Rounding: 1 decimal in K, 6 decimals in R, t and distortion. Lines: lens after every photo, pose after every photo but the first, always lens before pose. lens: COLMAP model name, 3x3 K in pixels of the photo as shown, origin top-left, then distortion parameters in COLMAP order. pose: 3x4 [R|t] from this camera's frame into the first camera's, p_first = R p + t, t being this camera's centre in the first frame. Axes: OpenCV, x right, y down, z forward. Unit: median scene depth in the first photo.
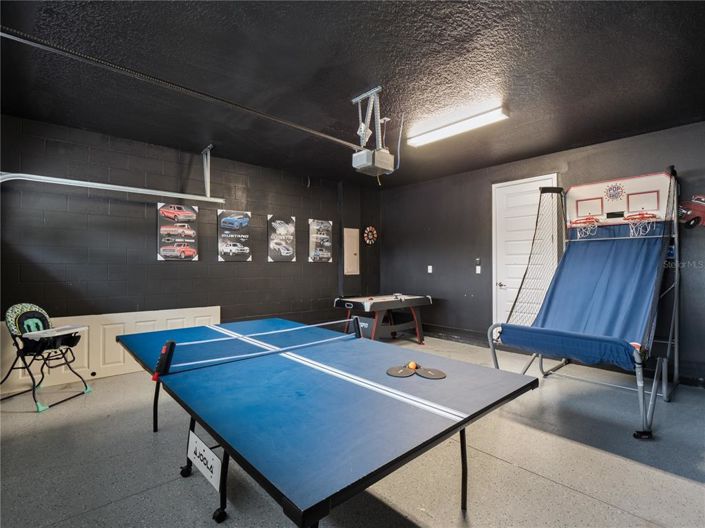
lens RADIAL K [[341.7, 0, 351.8], [0, 341.7, 267.8], [0, 0, 1]] dist [-0.017623, -0.000654]
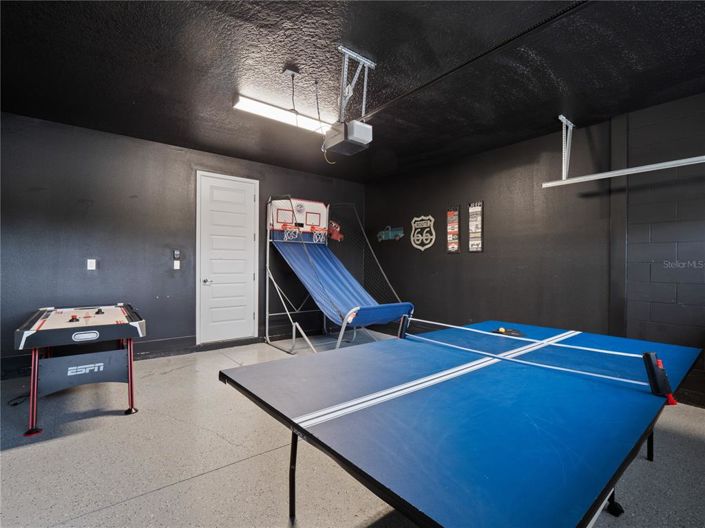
lens RADIAL K [[341.7, 0, 351.8], [0, 341.7, 267.8], [0, 0, 1]] dist [-0.017623, -0.000654]
pose [[0.054713, -0.007490, 0.998474, -0.470409], [-0.006148, 0.999950, 0.007838, 0.003078], [-0.998483, -0.006567, 0.054664, 0.568596]]
